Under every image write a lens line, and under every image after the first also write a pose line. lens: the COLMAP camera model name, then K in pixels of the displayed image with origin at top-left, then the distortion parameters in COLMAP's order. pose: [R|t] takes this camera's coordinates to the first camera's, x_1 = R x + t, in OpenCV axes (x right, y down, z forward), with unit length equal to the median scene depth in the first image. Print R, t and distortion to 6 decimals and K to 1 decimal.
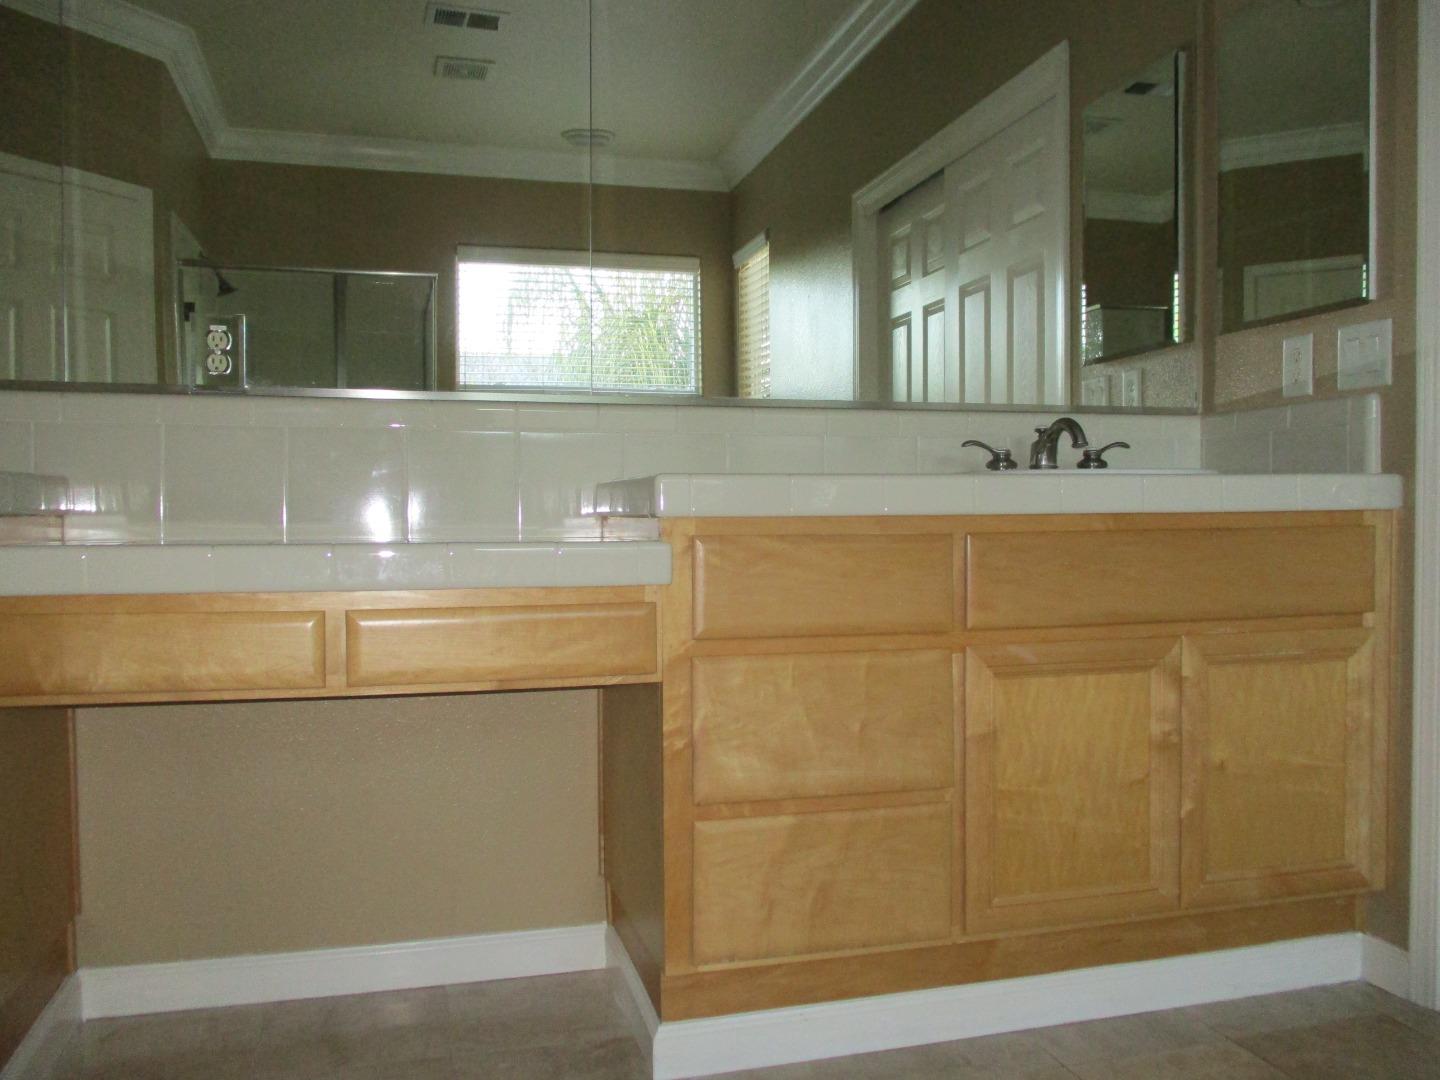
lens RADIAL K [[1202.6, 0, 726.1], [0, 1202.6, 550.7], [0, 0, 1]] dist [-0.036687, 0.010301]
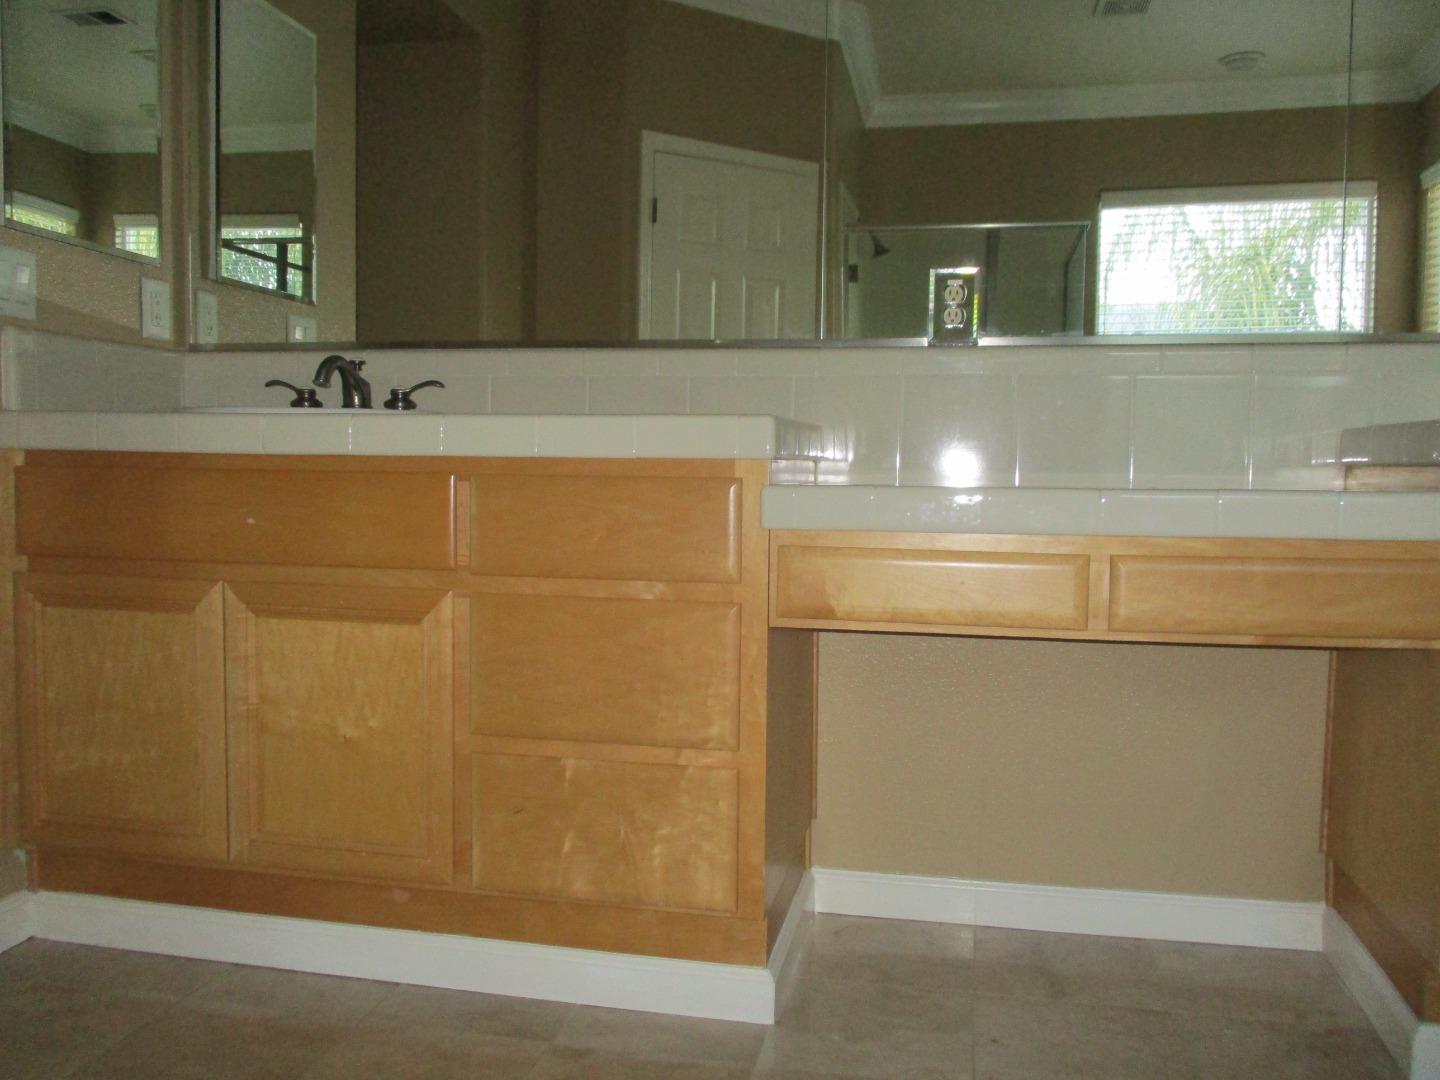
lens RADIAL K [[1209.4, 0, 716.5], [0, 1209.4, 532.0], [0, 0, 1]] dist [-0.038941, 0.007868]
pose [[0.883065, 0.033973, -0.468020, -0.094302], [-0.023136, 0.999315, 0.028884, 0.005890], [0.468681, -0.014678, 0.883246, -0.038334]]
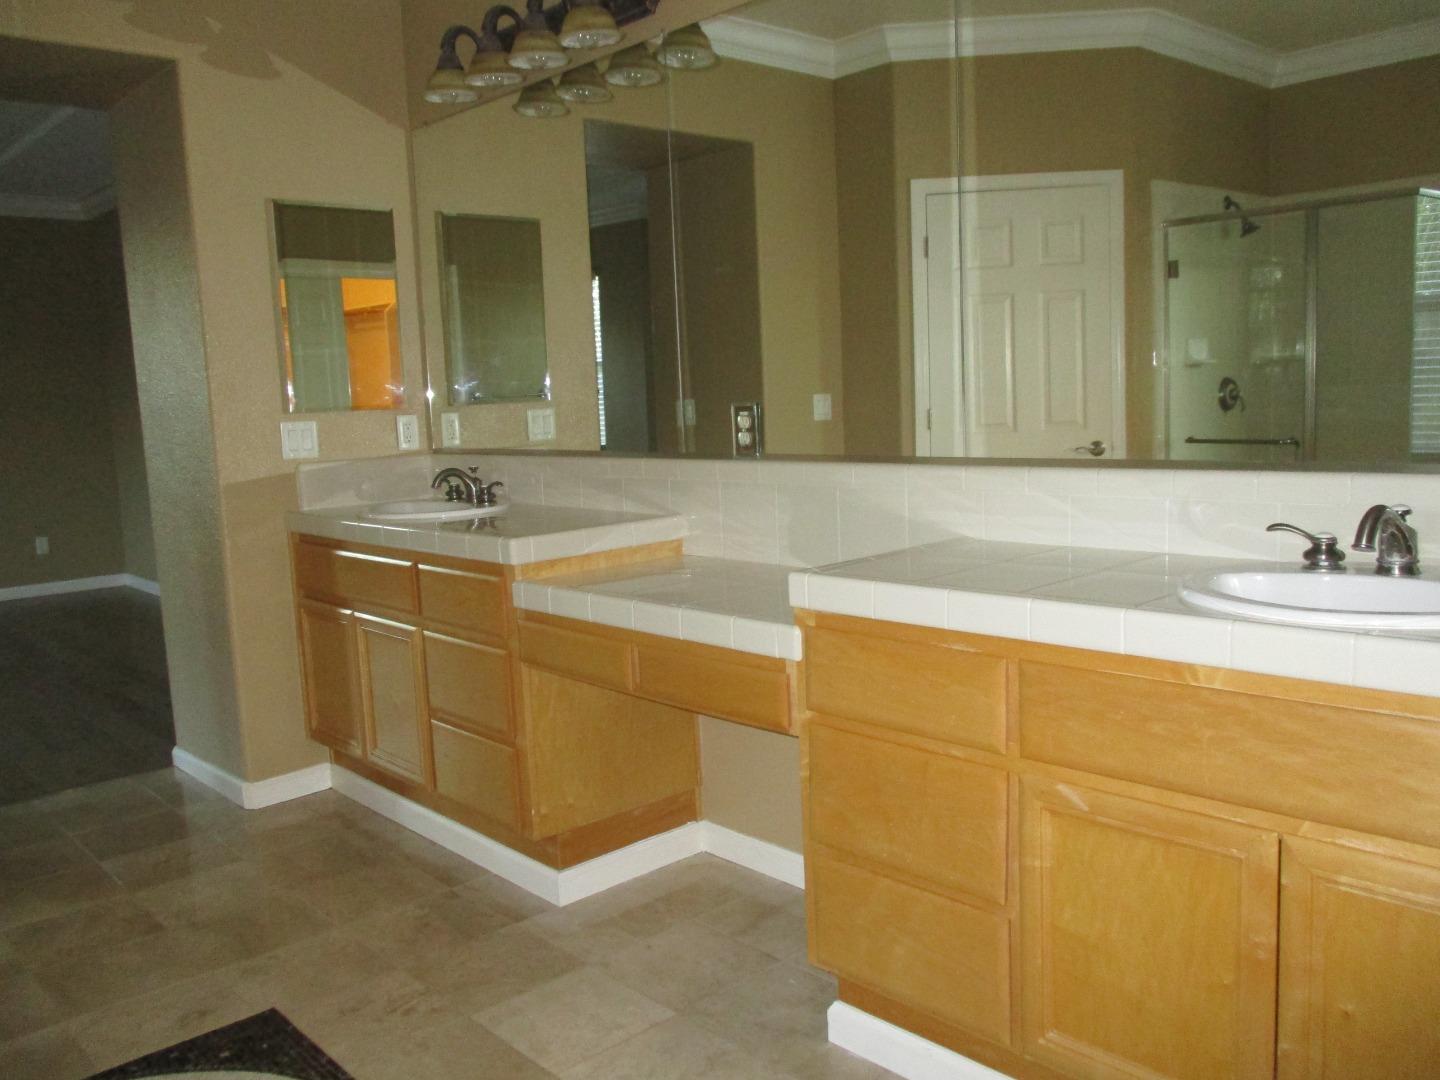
lens RADIAL K [[1196.9, 0, 720.0], [0, 1196.9, 540.0], [0, 0, 1]] dist [-0.003508, 0.000275]
pose [[0.443670, 0.096050, -0.891028, 0.771609], [0.009455, 0.993683, 0.111823, -0.177443], [0.896140, -0.058037, 0.439960, 0.302131]]
